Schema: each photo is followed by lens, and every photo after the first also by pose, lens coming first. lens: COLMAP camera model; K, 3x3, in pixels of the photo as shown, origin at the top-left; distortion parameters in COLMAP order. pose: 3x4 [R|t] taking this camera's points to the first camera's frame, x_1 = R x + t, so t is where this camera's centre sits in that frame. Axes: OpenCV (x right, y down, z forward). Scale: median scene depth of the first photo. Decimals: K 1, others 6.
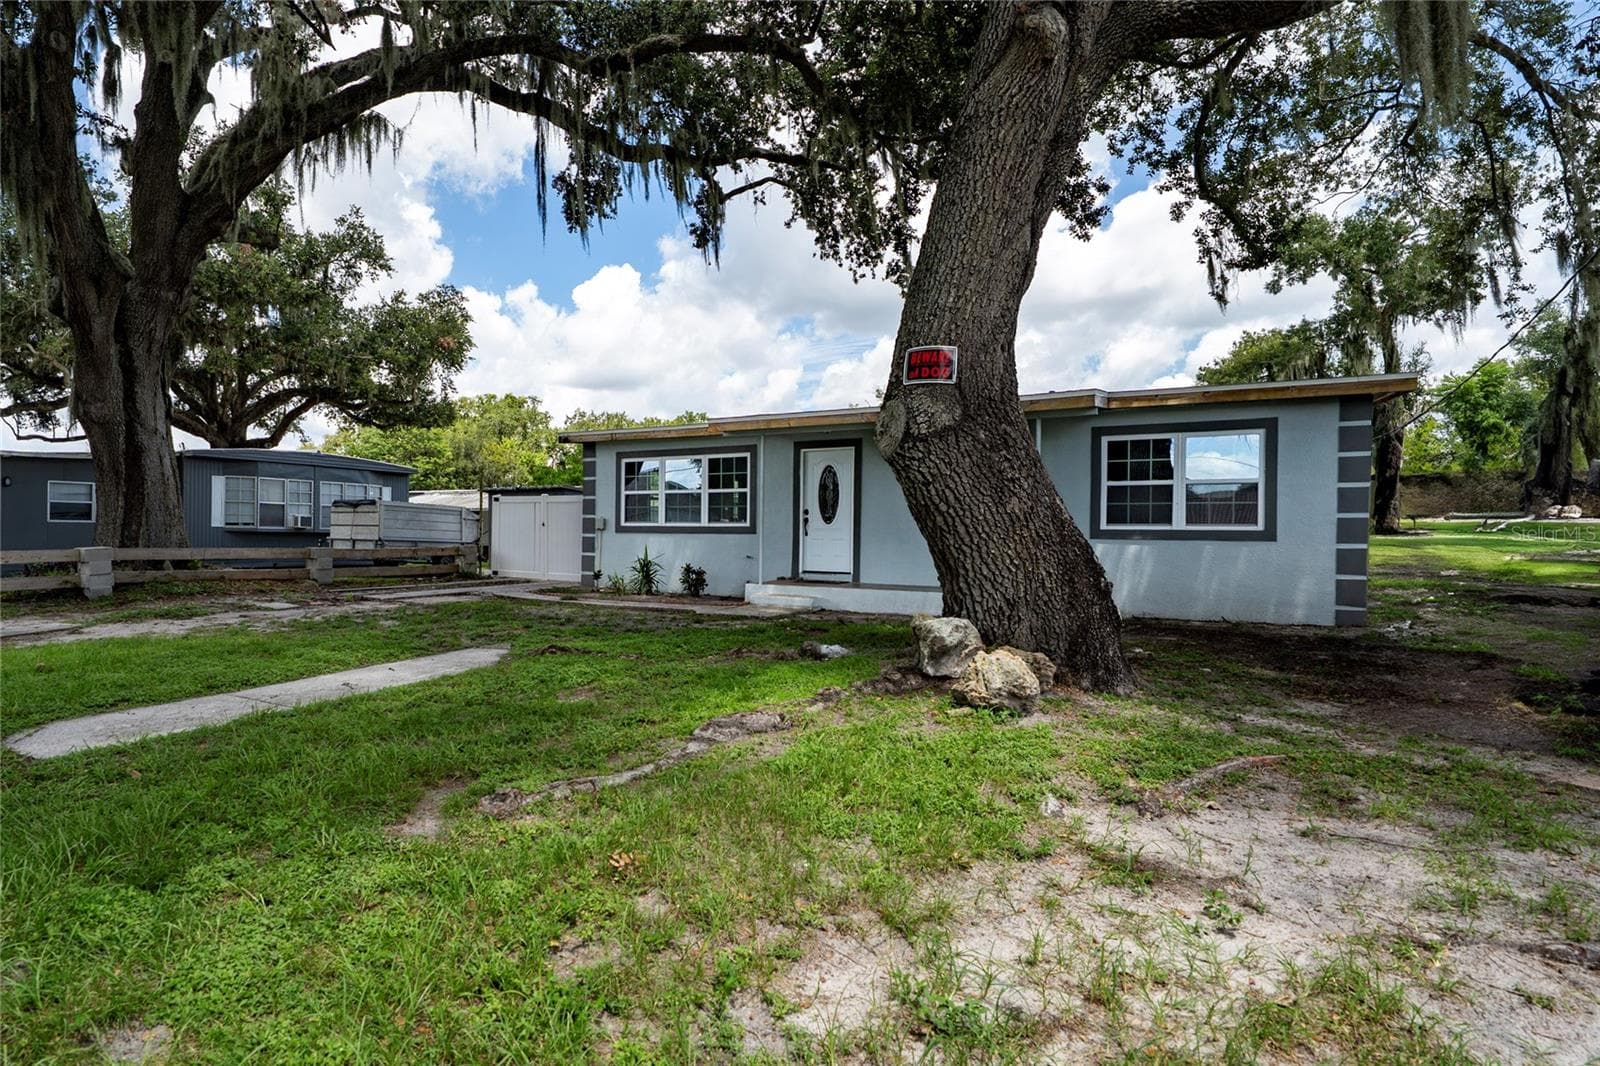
lens RADIAL K [[1050.1, 0, 799.9], [0, 1050.1, 538.7], [0, 0, 1]] dist [-0.040563, -0.000059]
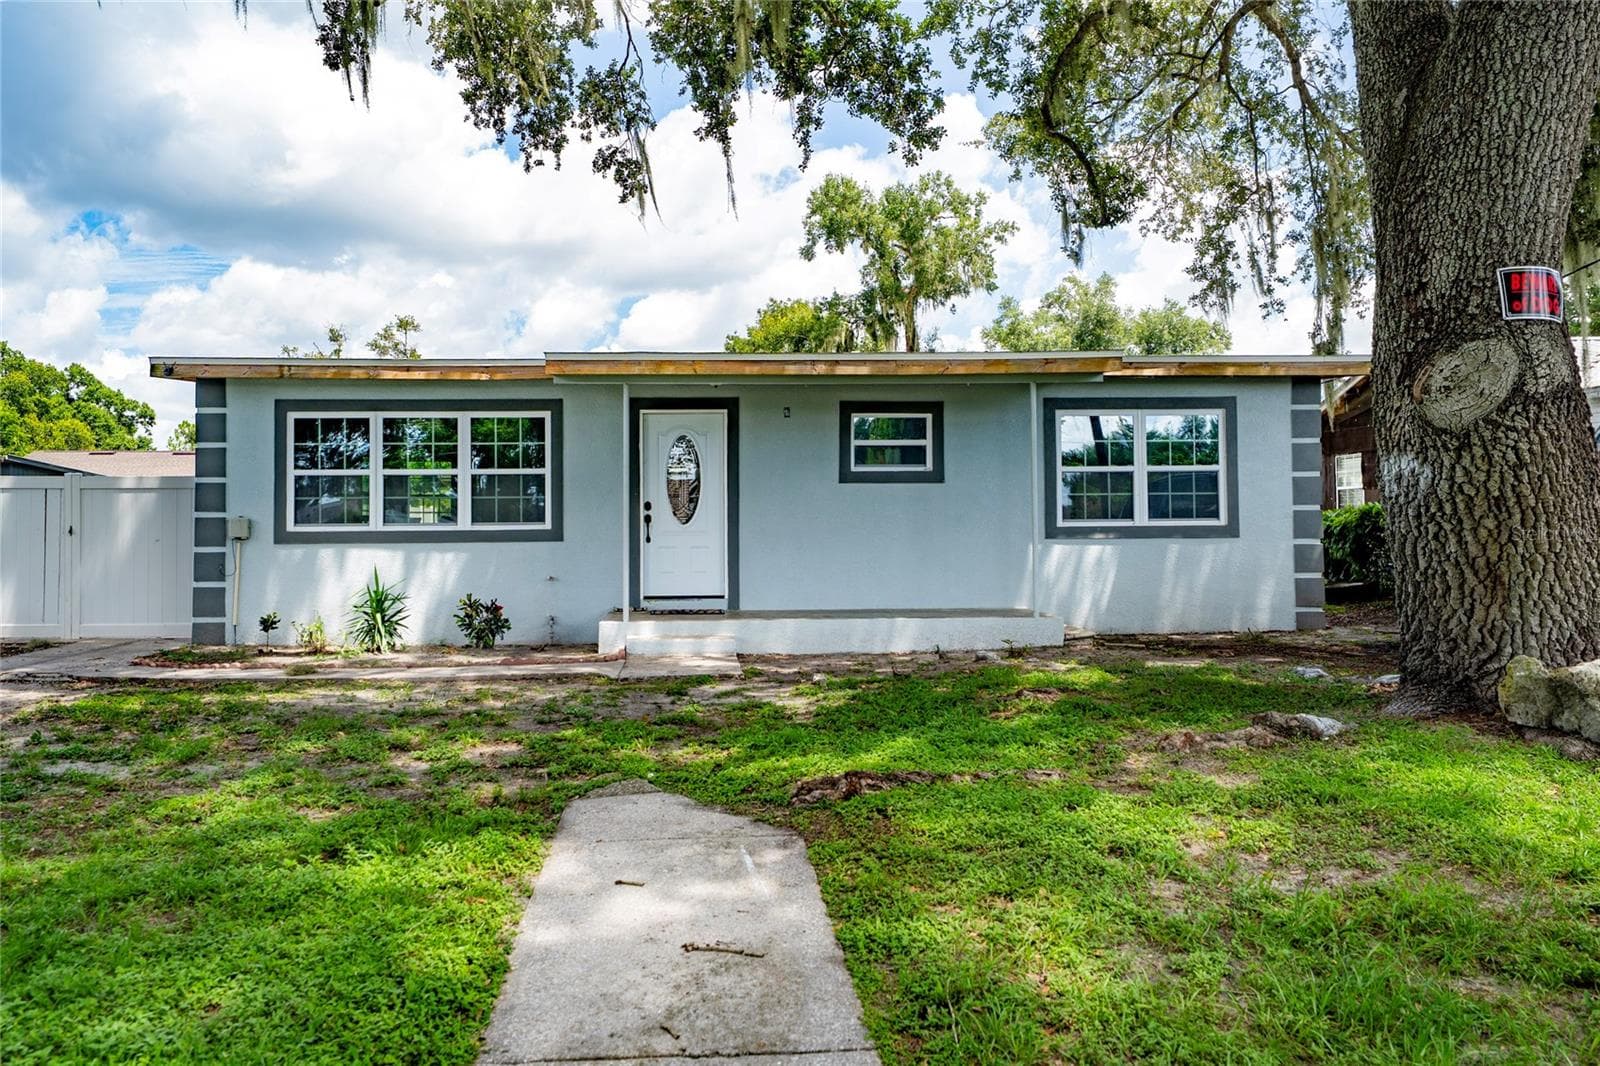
lens RADIAL K [[1239.7, 0, 771.5], [0, 1239.7, 496.2], [0, 0, 1]] dist [0.037850, -0.002805]
pose [[0.779381, 0.002557, 0.626544, -0.401743], [0.018691, 0.999452, -0.027329, -0.008509], [-0.626271, 0.033010, 0.778906, 0.333301]]
